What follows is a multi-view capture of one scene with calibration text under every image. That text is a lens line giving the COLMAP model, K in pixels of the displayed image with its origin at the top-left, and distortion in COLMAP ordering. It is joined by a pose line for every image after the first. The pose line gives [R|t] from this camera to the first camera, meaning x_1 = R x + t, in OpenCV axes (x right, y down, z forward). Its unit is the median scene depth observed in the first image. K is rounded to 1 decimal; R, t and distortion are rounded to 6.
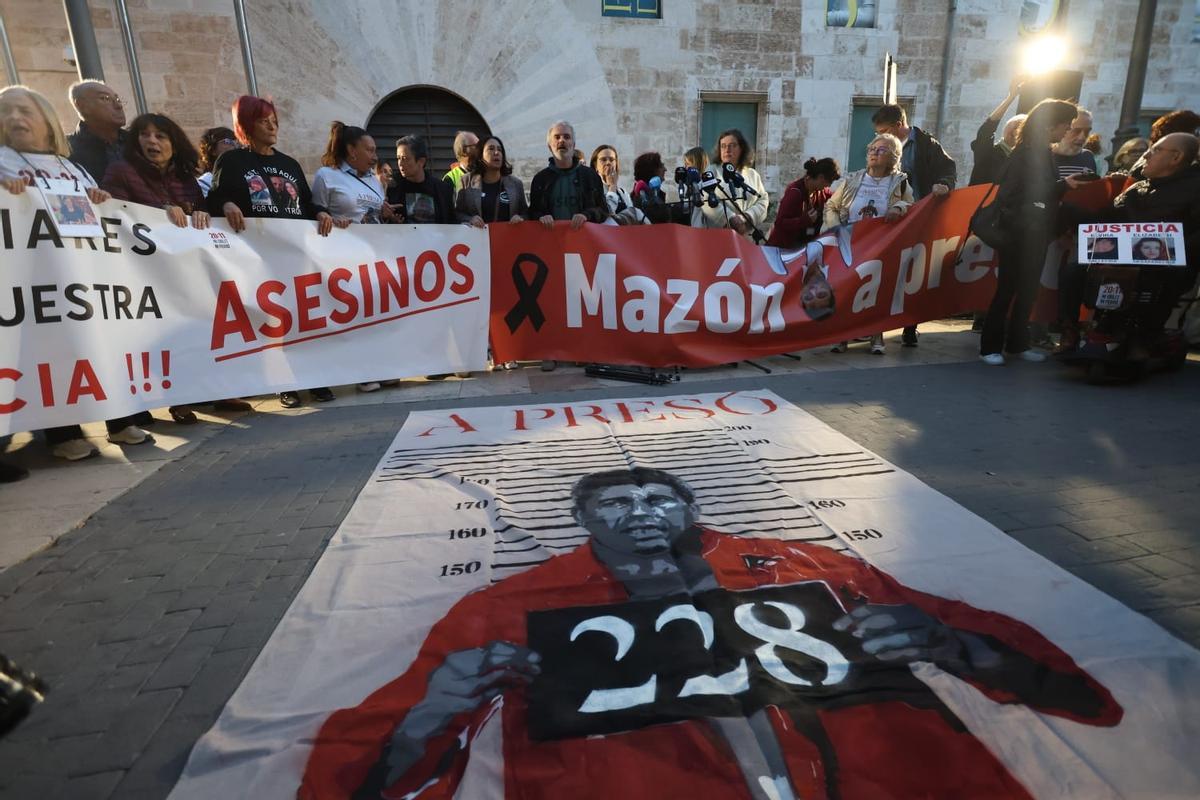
lens RADIAL K [[556.9, 0, 619.0], [0, 556.9, 398.4], [0, 0, 1]] dist [-0.001050, 0.000928]
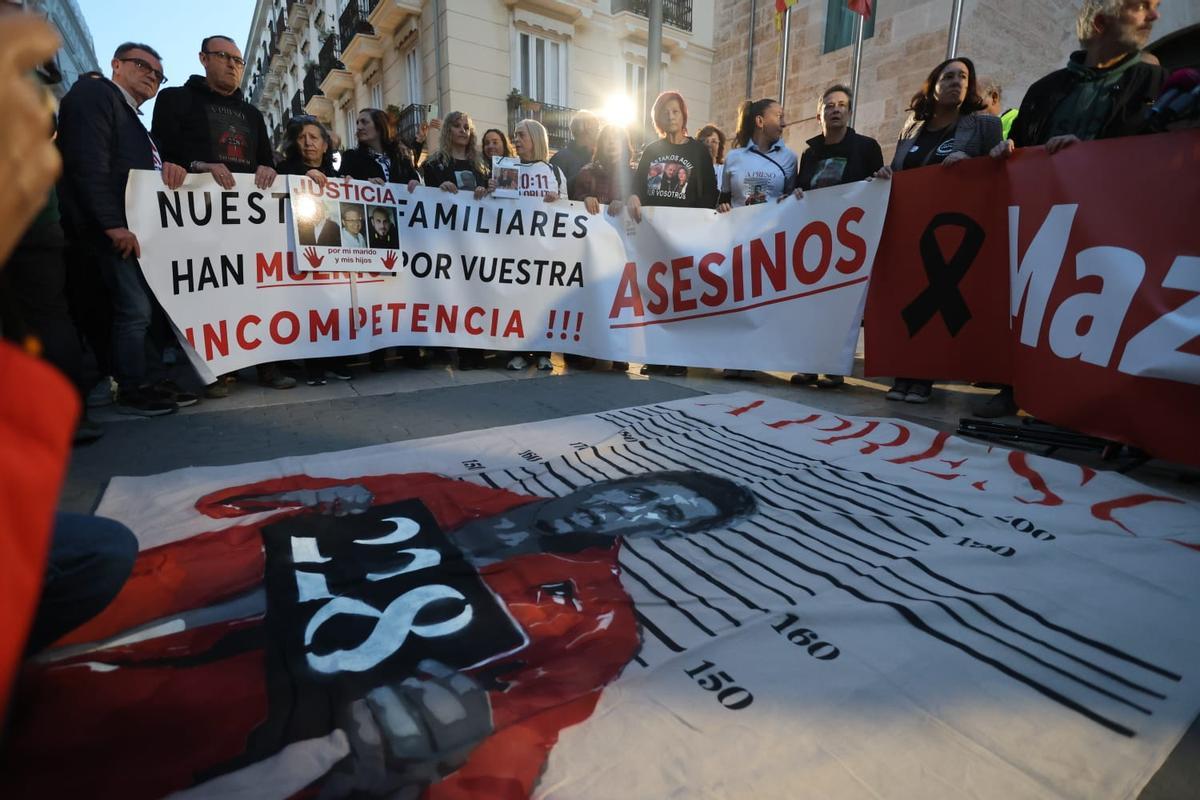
lens RADIAL K [[567.2, 0, 594.0], [0, 567.2, 401.2], [0, 0, 1]] dist [-0.001903, 0.000833]
pose [[0.400463, 0.236655, -0.885225, 0.780713], [-0.252843, 0.957106, 0.141489, -0.057590], [0.880738, 0.167162, 0.443122, 0.600072]]
